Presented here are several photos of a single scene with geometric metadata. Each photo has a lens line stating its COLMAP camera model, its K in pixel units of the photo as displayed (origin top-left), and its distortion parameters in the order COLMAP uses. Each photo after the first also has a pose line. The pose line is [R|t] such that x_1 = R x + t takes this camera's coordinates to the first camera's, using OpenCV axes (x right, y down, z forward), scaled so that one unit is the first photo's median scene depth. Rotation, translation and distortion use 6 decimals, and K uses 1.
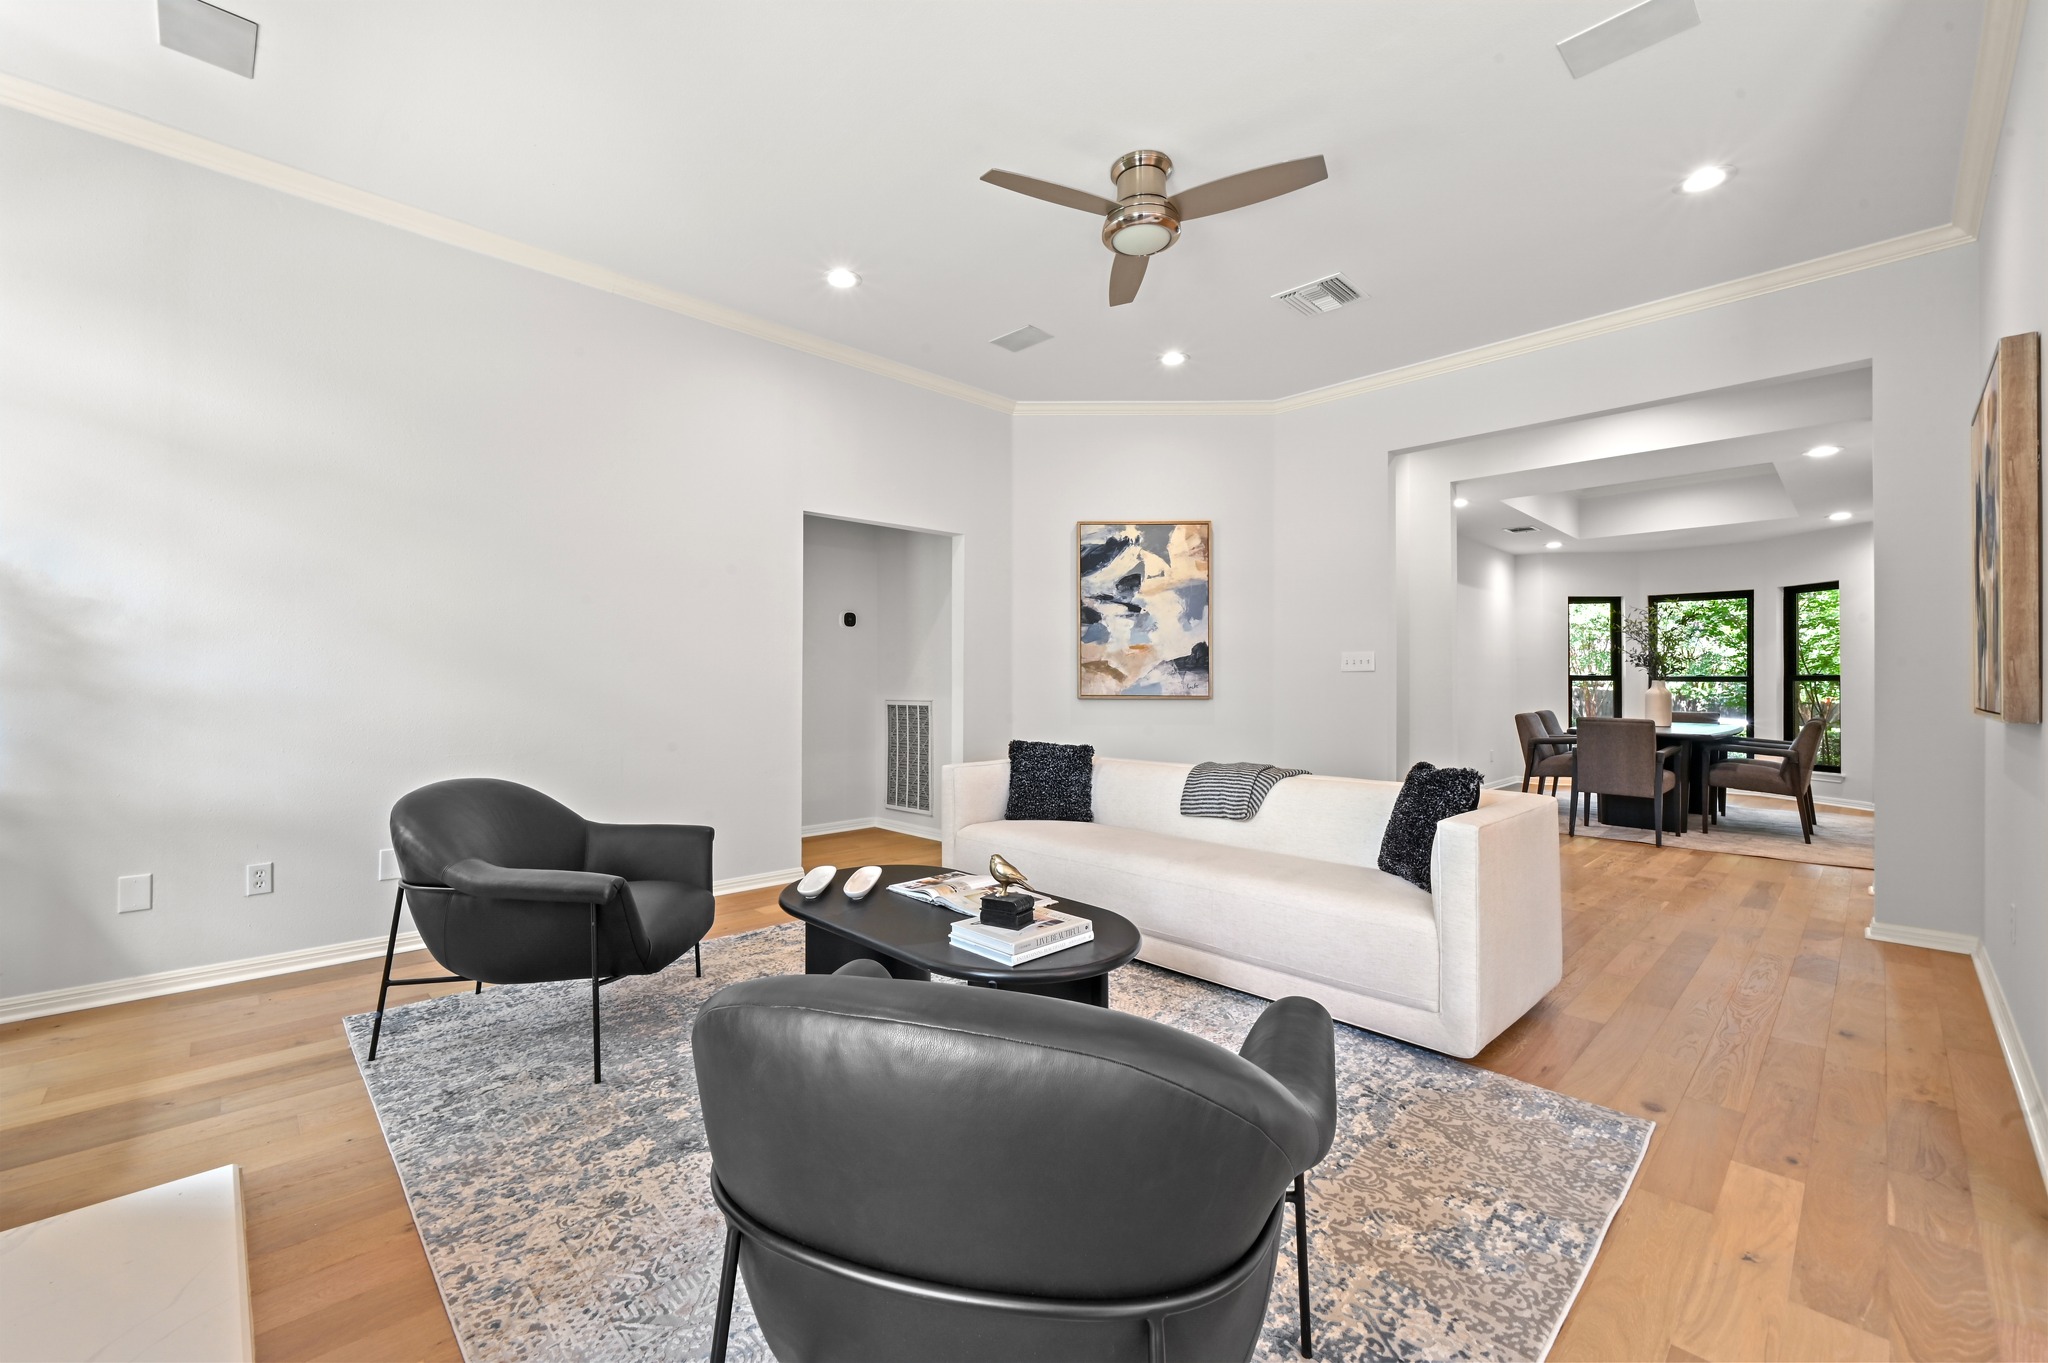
lens RADIAL K [[835.9, 0, 1020.9], [0, 835.9, 686.5], [0, 0, 1]] dist [0.000862, 0.000438]
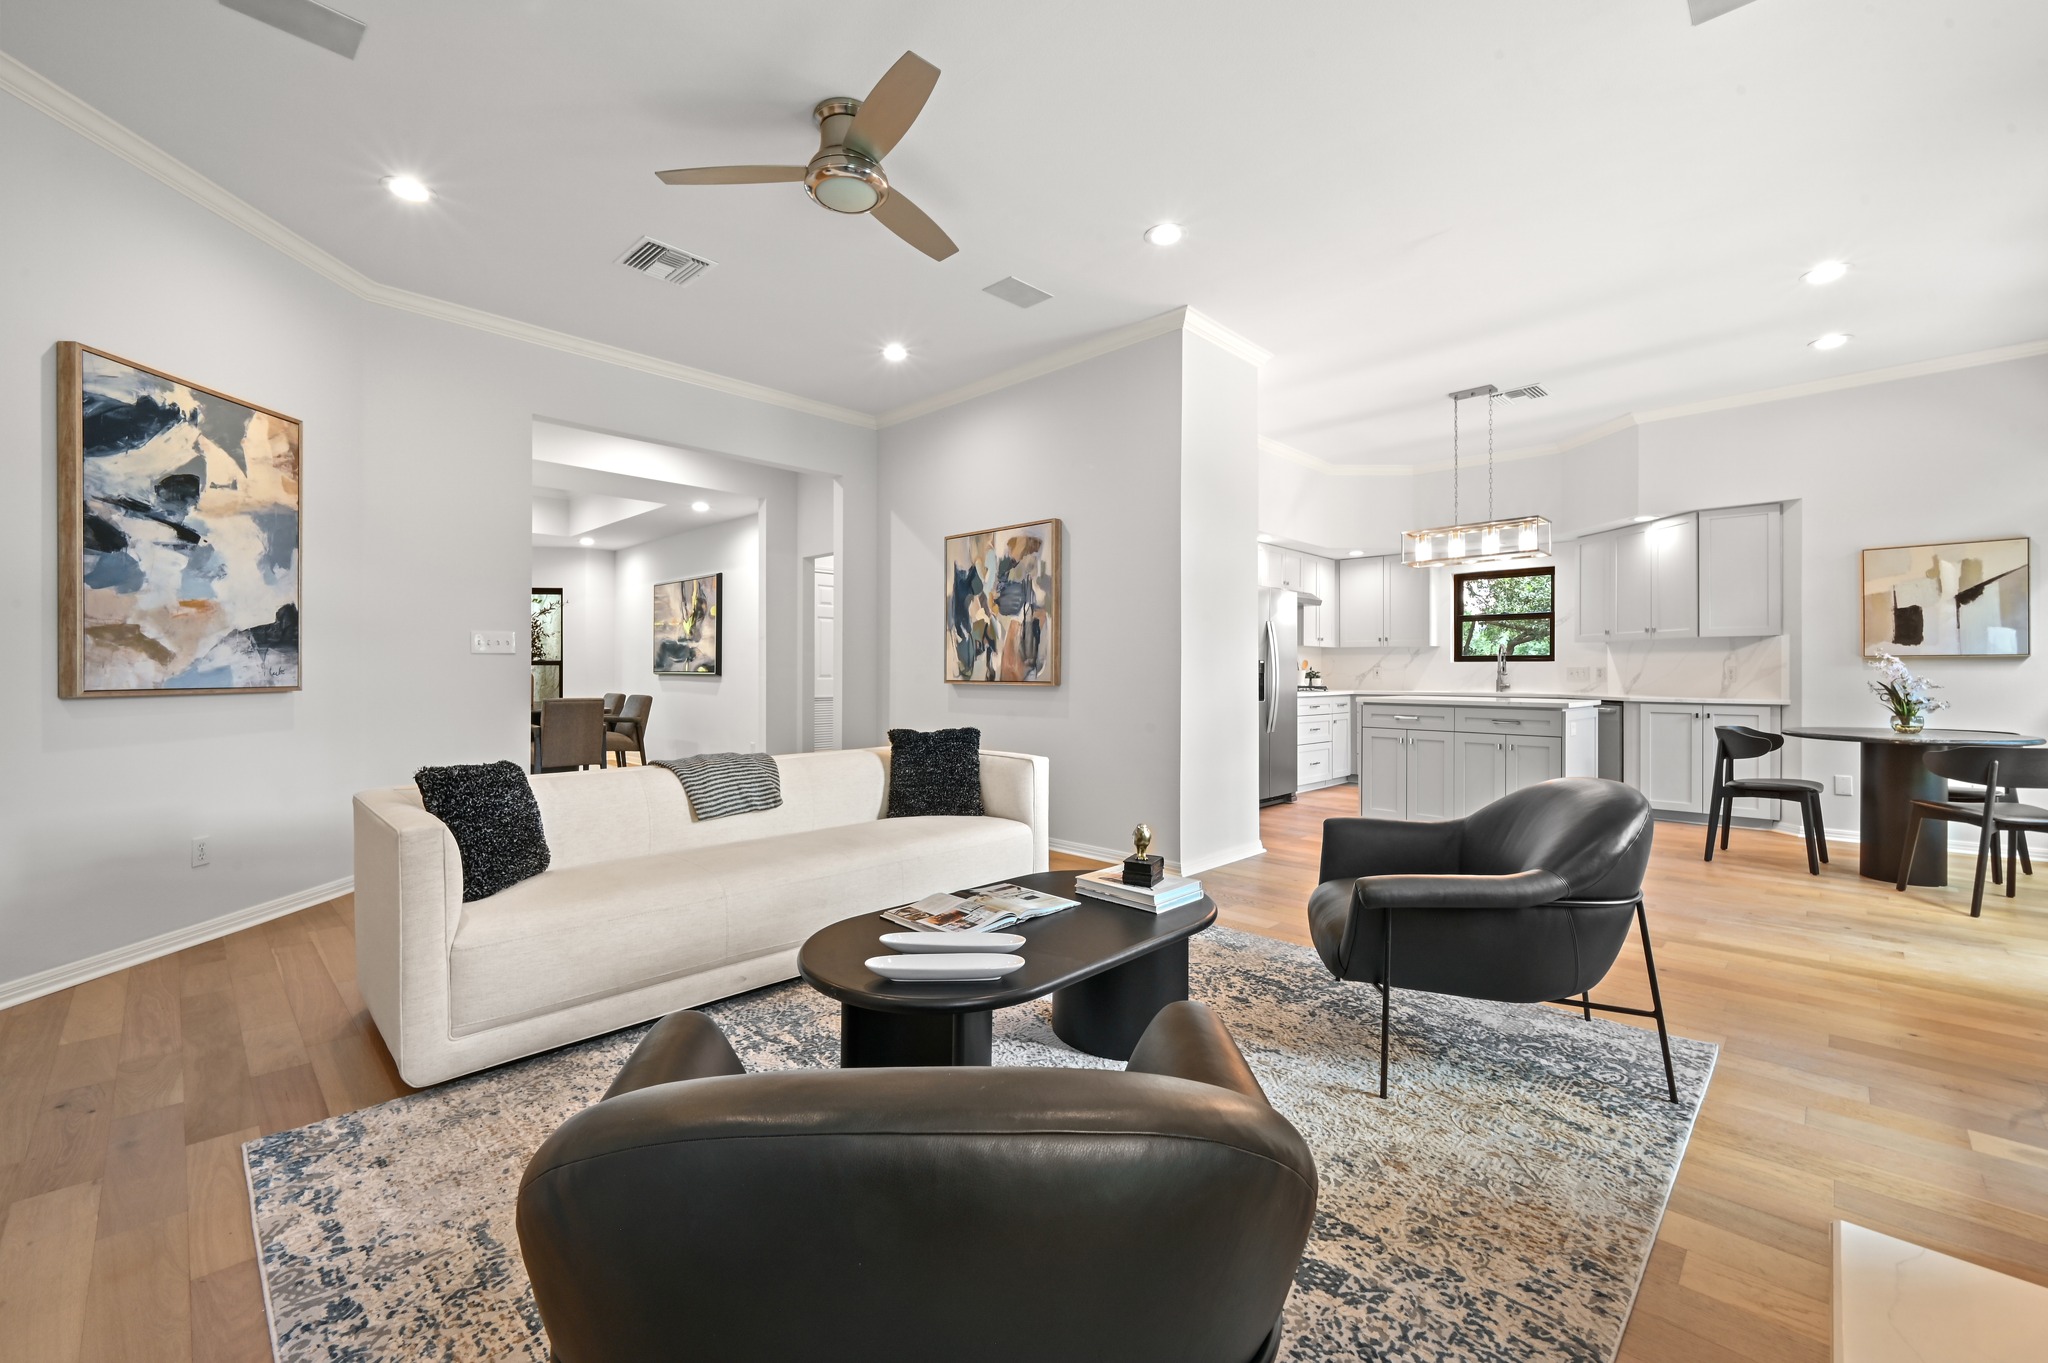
lens RADIAL K [[835.9, 0, 985.2], [0, 835.9, 669.3], [0, 0, 1]] dist [0.000862, 0.000438]
pose [[-0.009329, -0.002141, 0.999954, -0.437362], [-0.001516, 0.999997, 0.002126, -0.004487], [-0.999955, -0.001496, -0.009332, 0.465013]]
